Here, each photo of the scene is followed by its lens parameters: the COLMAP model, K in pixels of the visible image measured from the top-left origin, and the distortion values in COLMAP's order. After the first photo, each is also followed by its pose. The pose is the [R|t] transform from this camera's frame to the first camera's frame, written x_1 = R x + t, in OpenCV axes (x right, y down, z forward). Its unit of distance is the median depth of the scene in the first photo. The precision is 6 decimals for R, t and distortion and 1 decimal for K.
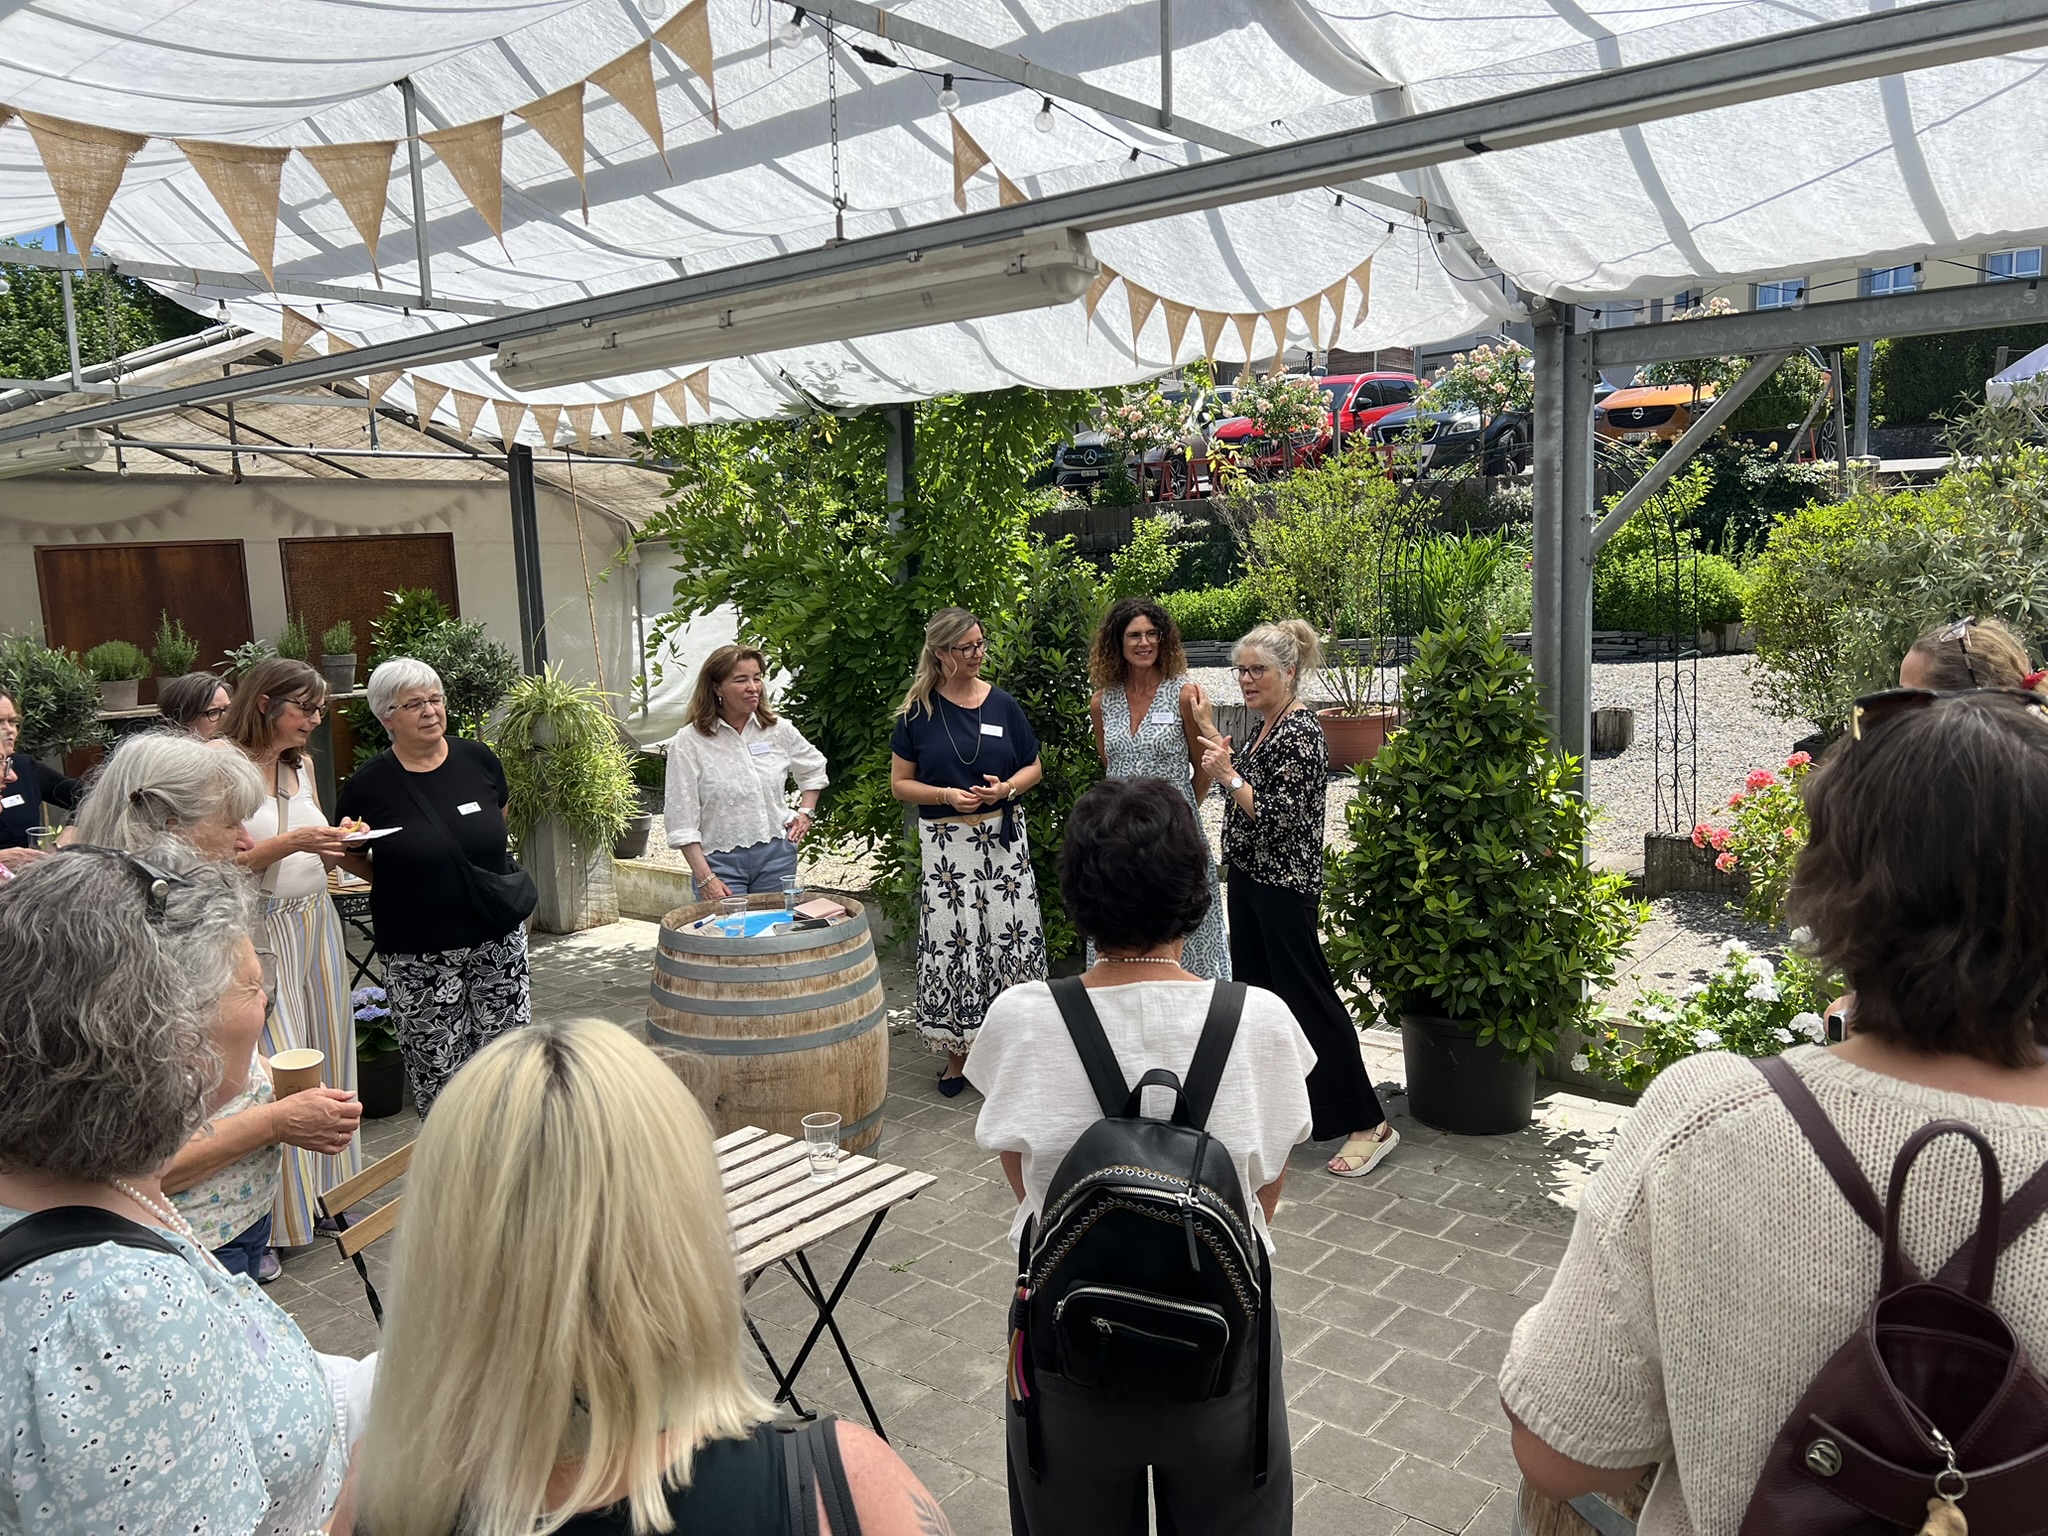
lens RADIAL K [[1542.1, 0, 1024.0], [0, 1542.1, 768.0], [0, 0, 1]] dist [0.104957, -0.149009]
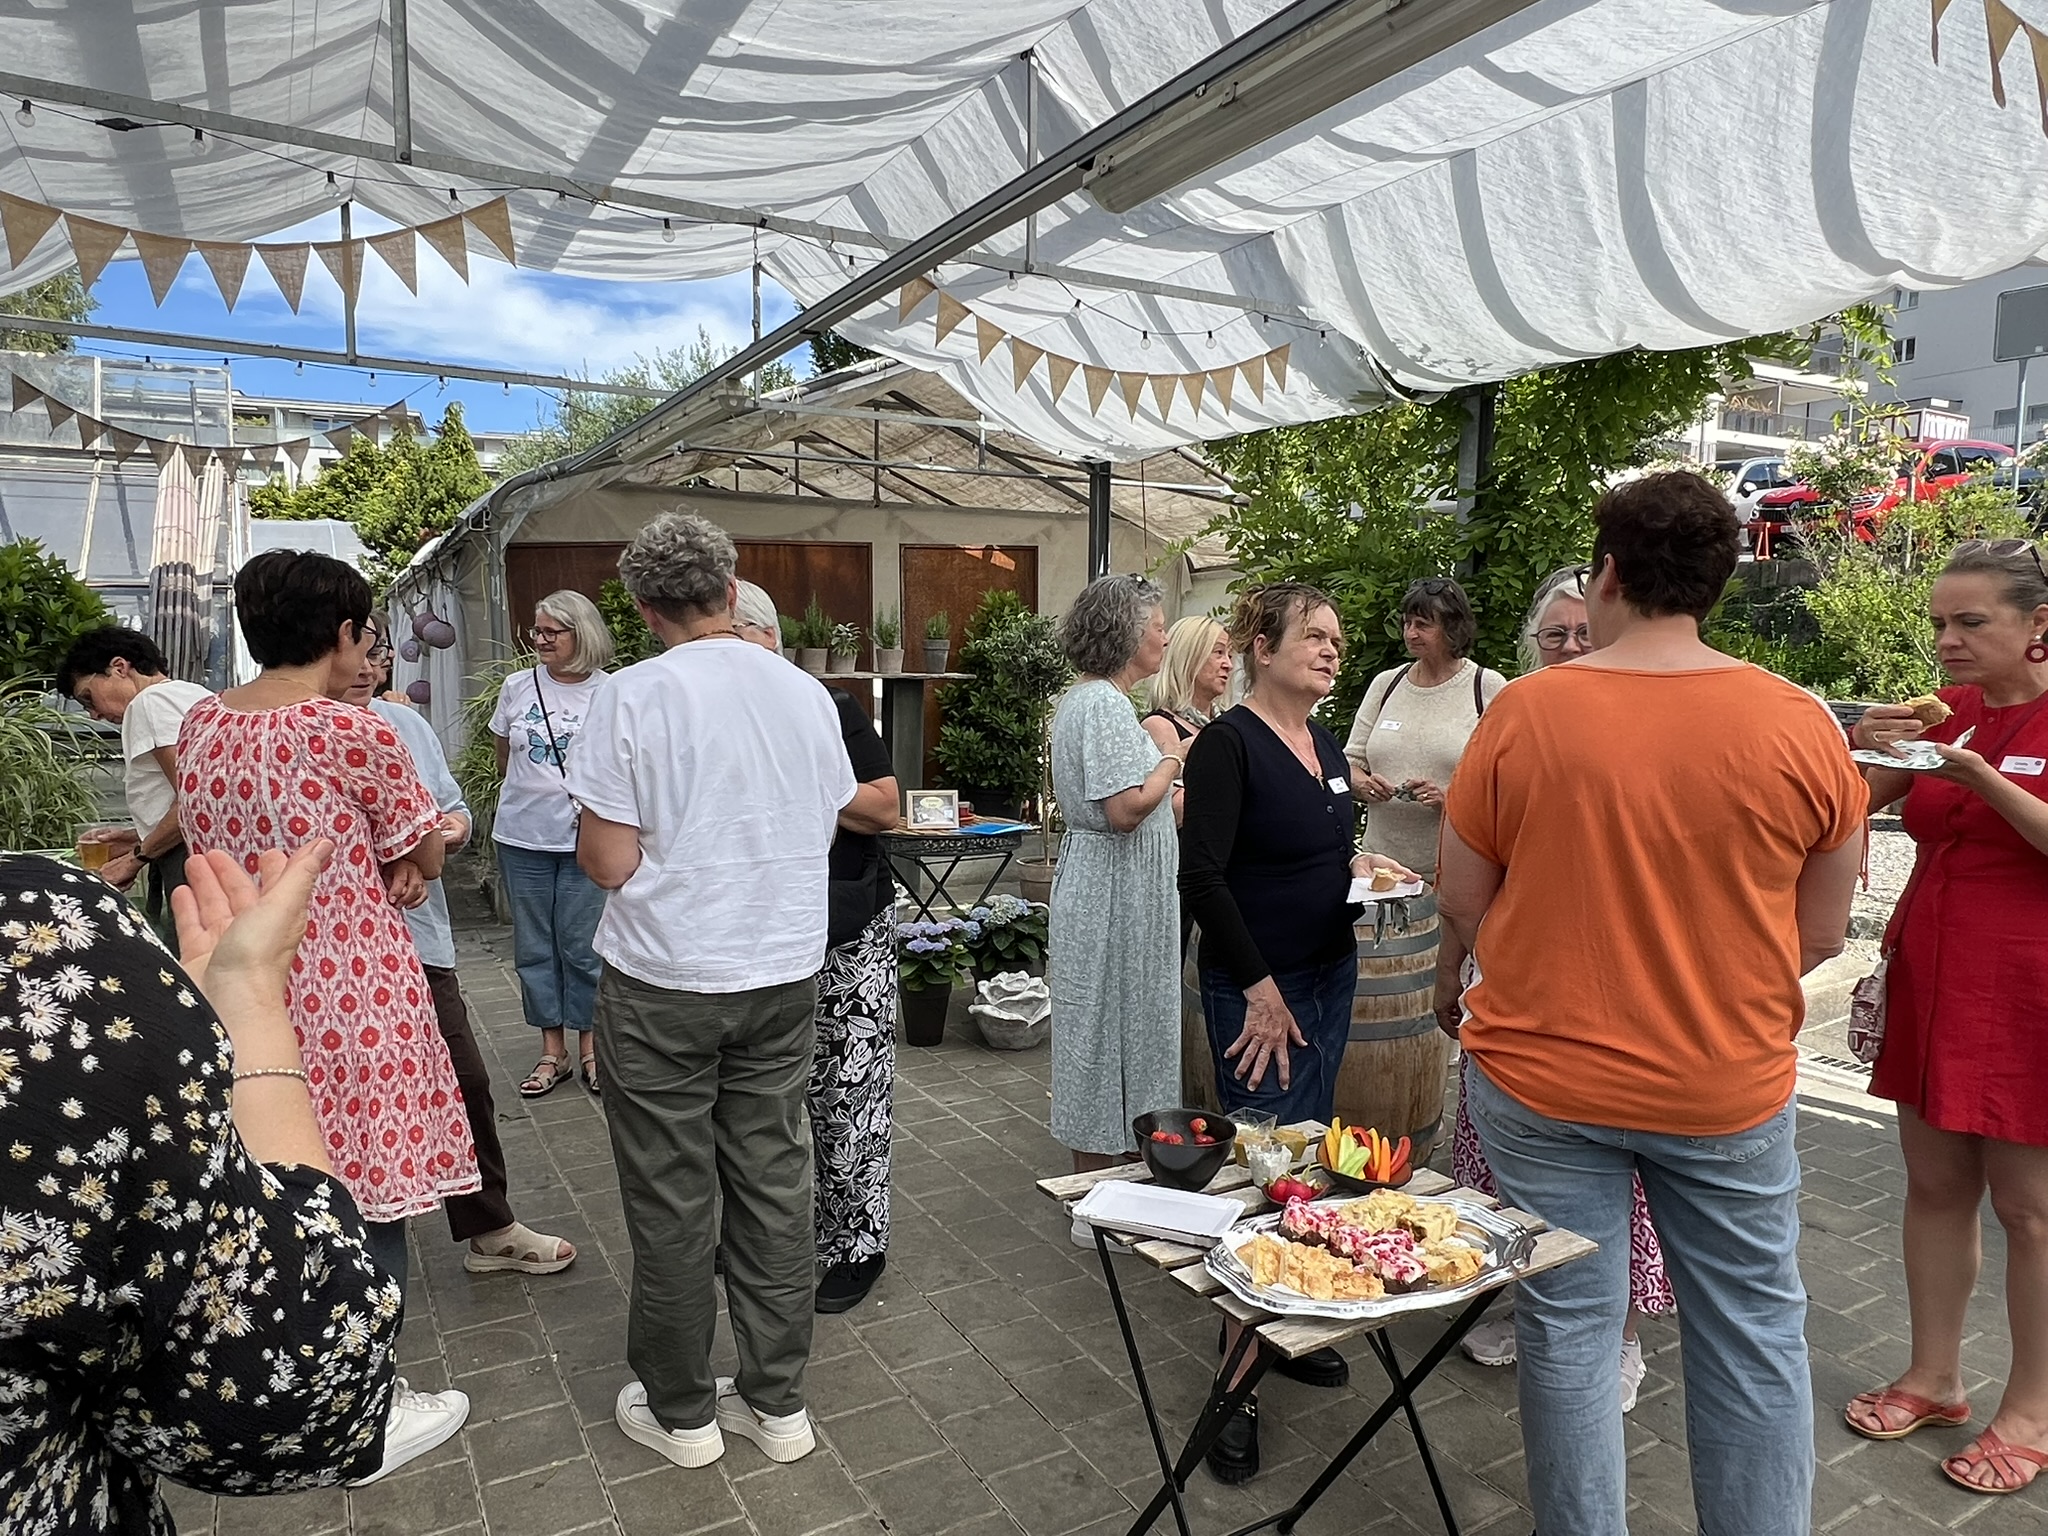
lens RADIAL K [[1281.2, 0, 1024.0], [0, 1281.2, 768.0], [0, 0, 1]] dist [-0.006790, -0.003373]
pose [[0.934441, 0.076412, -0.347825, -0.043225], [-0.089510, 0.995749, -0.021721, 0.034812], [0.344686, 0.051431, 0.937308, 0.145539]]
